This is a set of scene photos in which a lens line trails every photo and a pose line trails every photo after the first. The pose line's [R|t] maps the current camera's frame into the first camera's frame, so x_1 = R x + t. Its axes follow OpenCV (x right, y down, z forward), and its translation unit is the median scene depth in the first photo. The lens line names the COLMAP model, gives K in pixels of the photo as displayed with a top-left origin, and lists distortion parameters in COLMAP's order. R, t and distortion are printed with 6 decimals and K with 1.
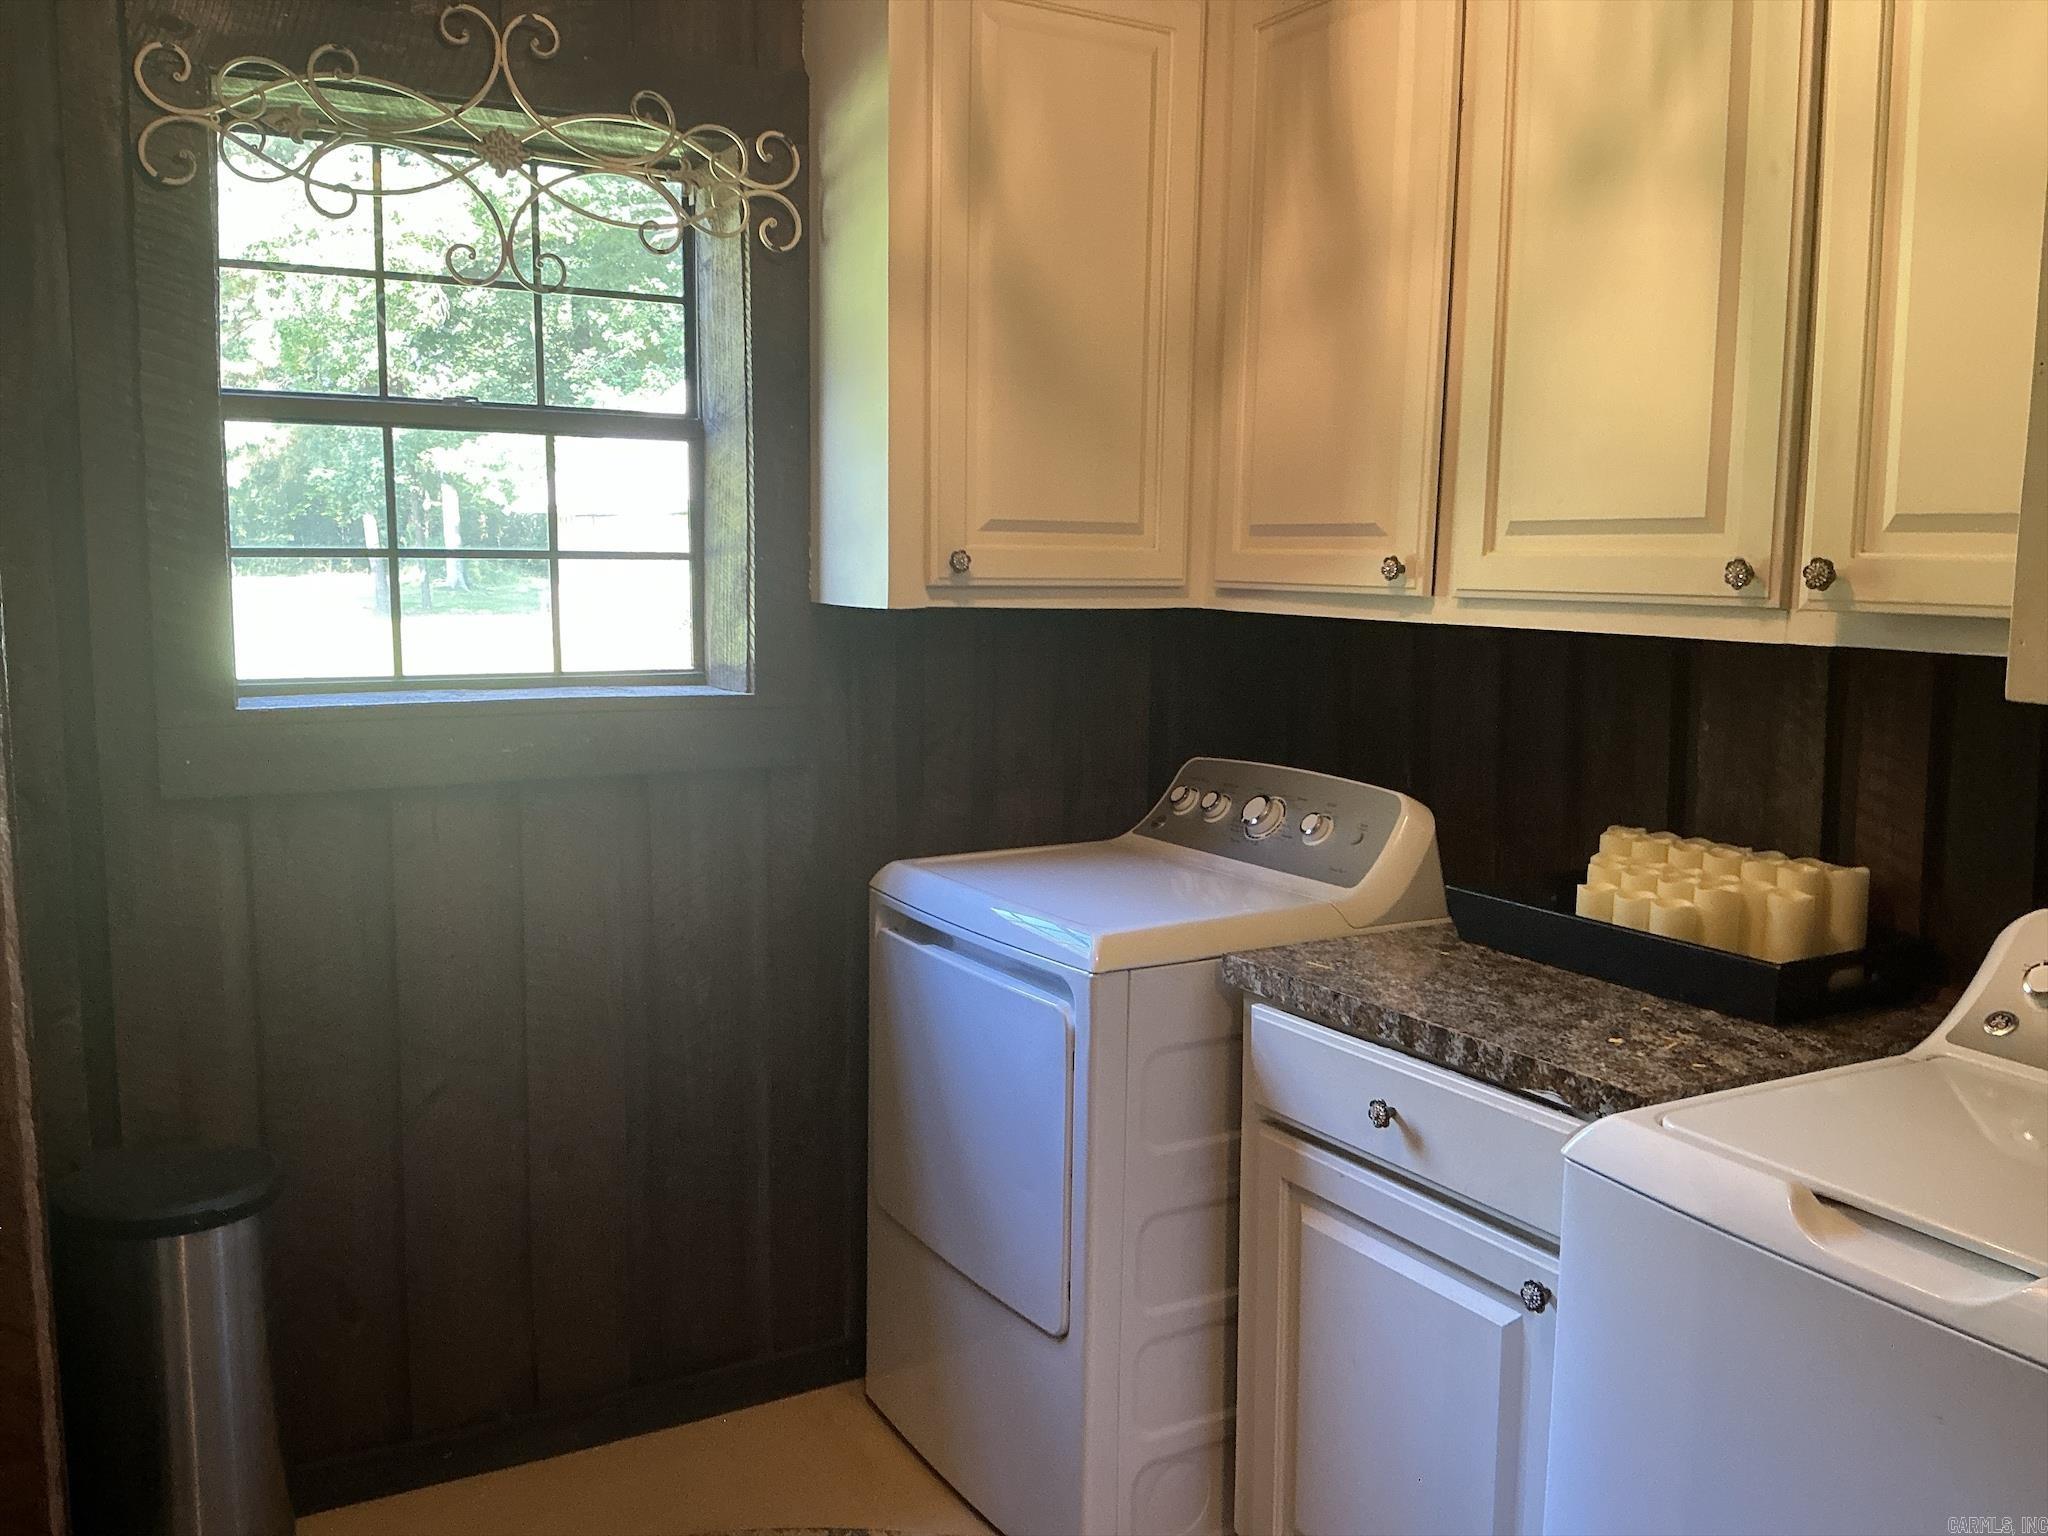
lens RADIAL K [[1685.2, 0, 1023.4], [0, 1685.2, 760.7], [0, 0, 1]] dist [0.073561, -0.115442]
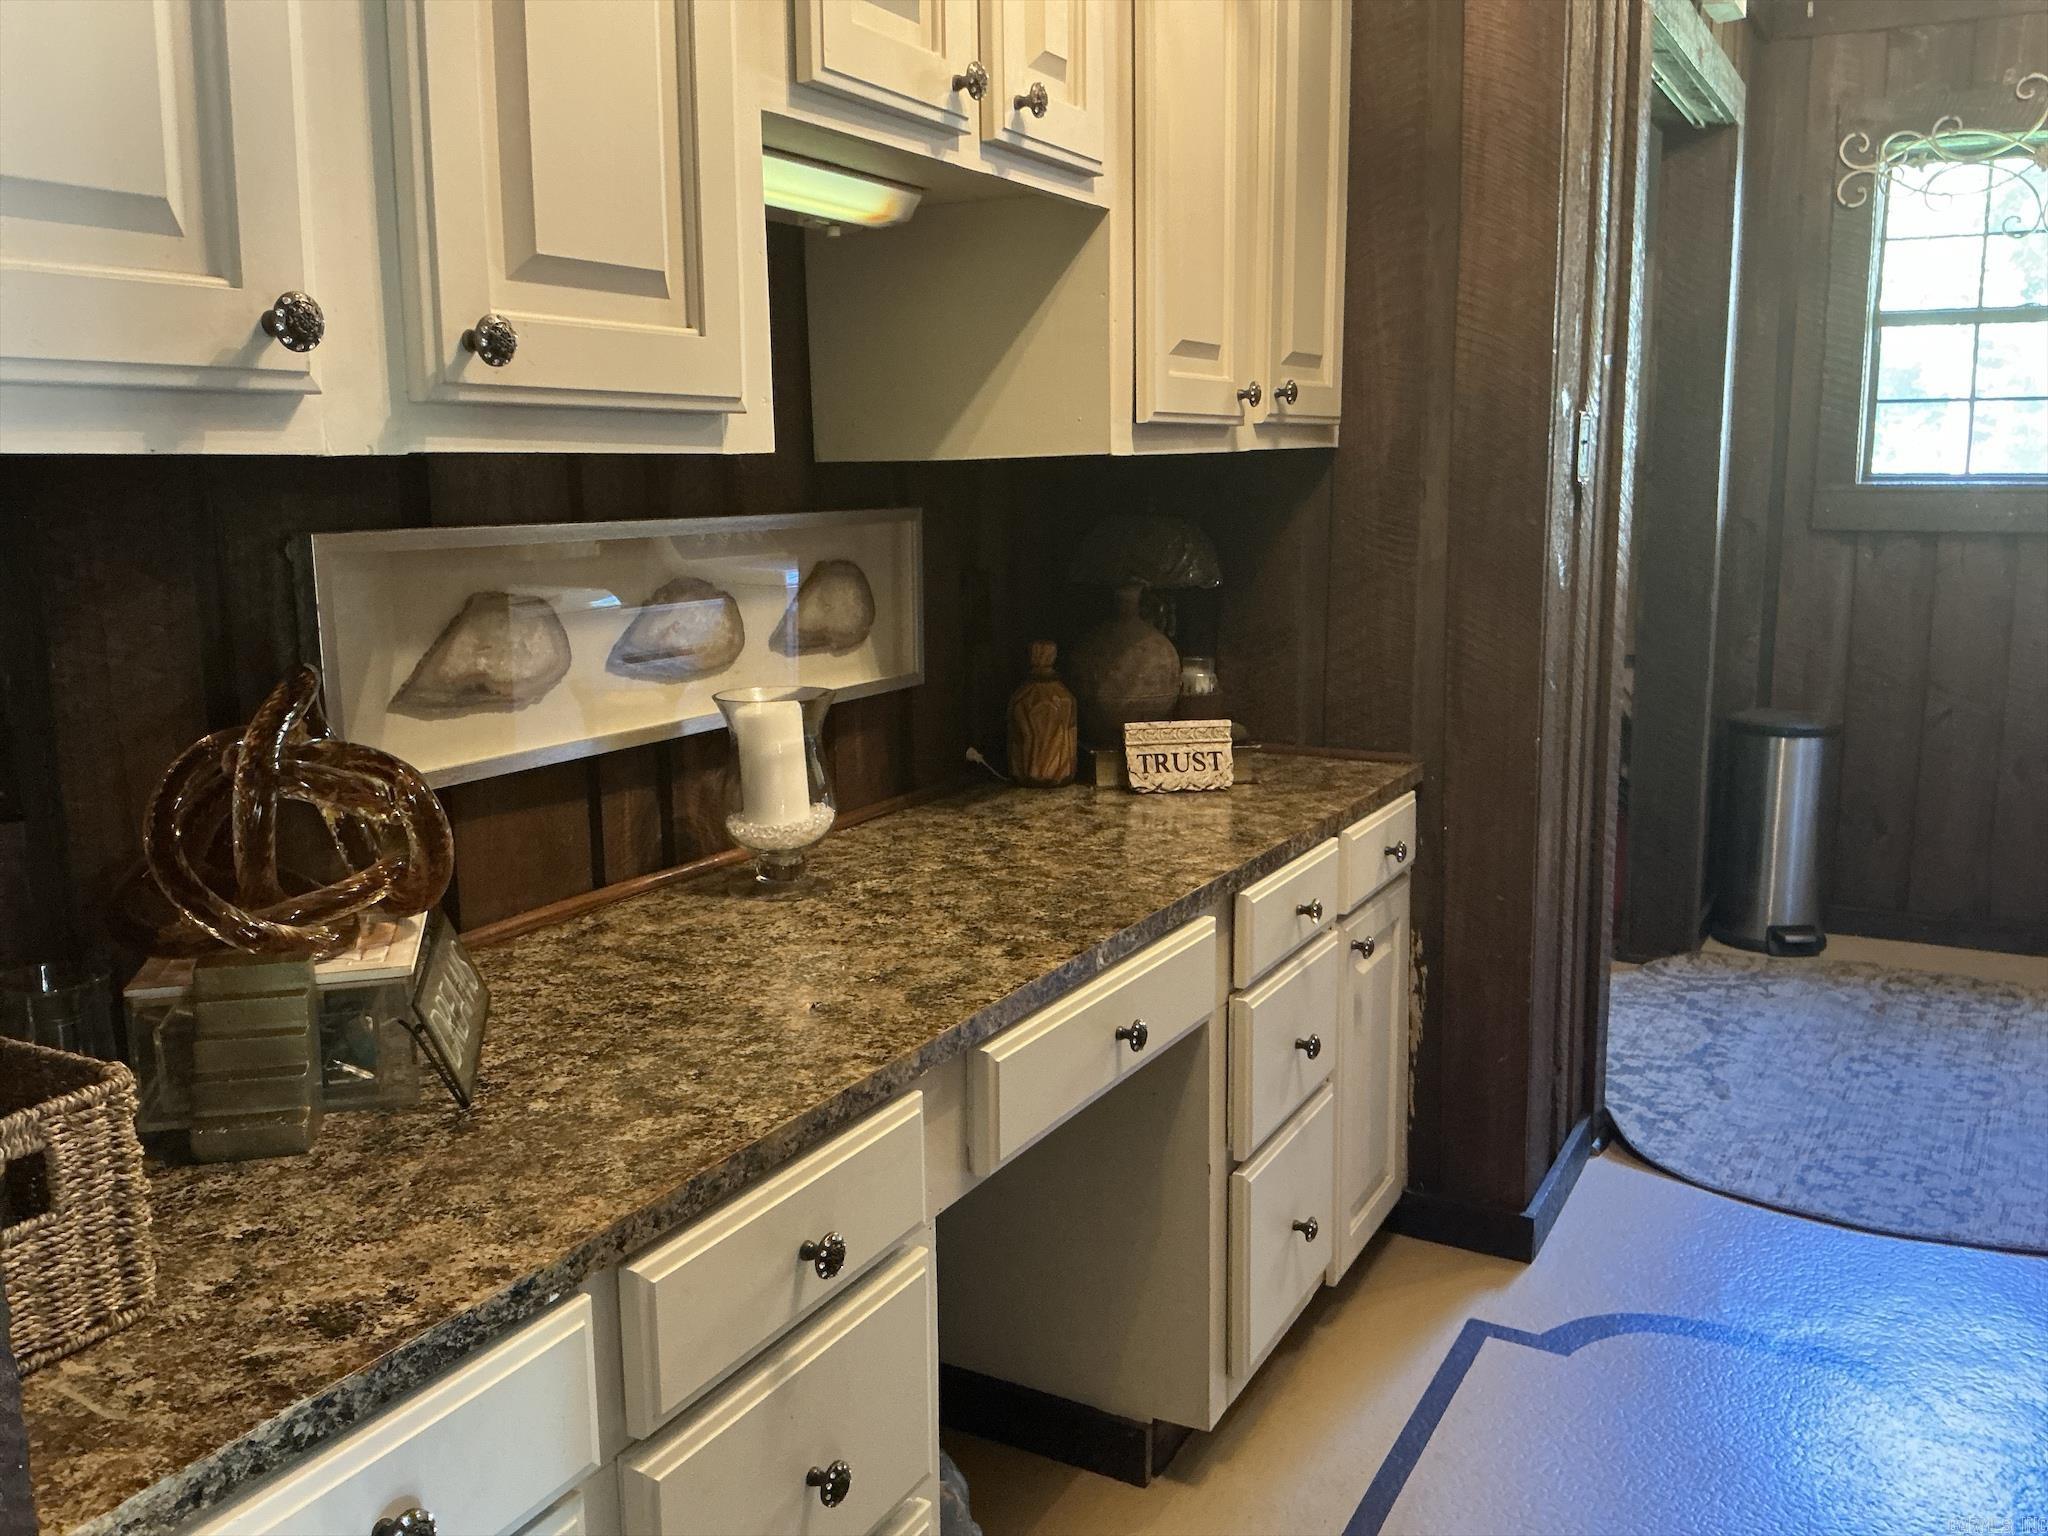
lens RADIAL K [[1685.2, 0, 1025.4], [0, 1685.2, 761.3], [0, 0, 1]] dist [0.073561, -0.115442]
pose [[0.539998, 0.130524, -0.831484, 0.690403], [-0.085707, 0.991294, 0.099949, 0.175169], [0.837291, 0.017292, 0.546484, -0.841822]]
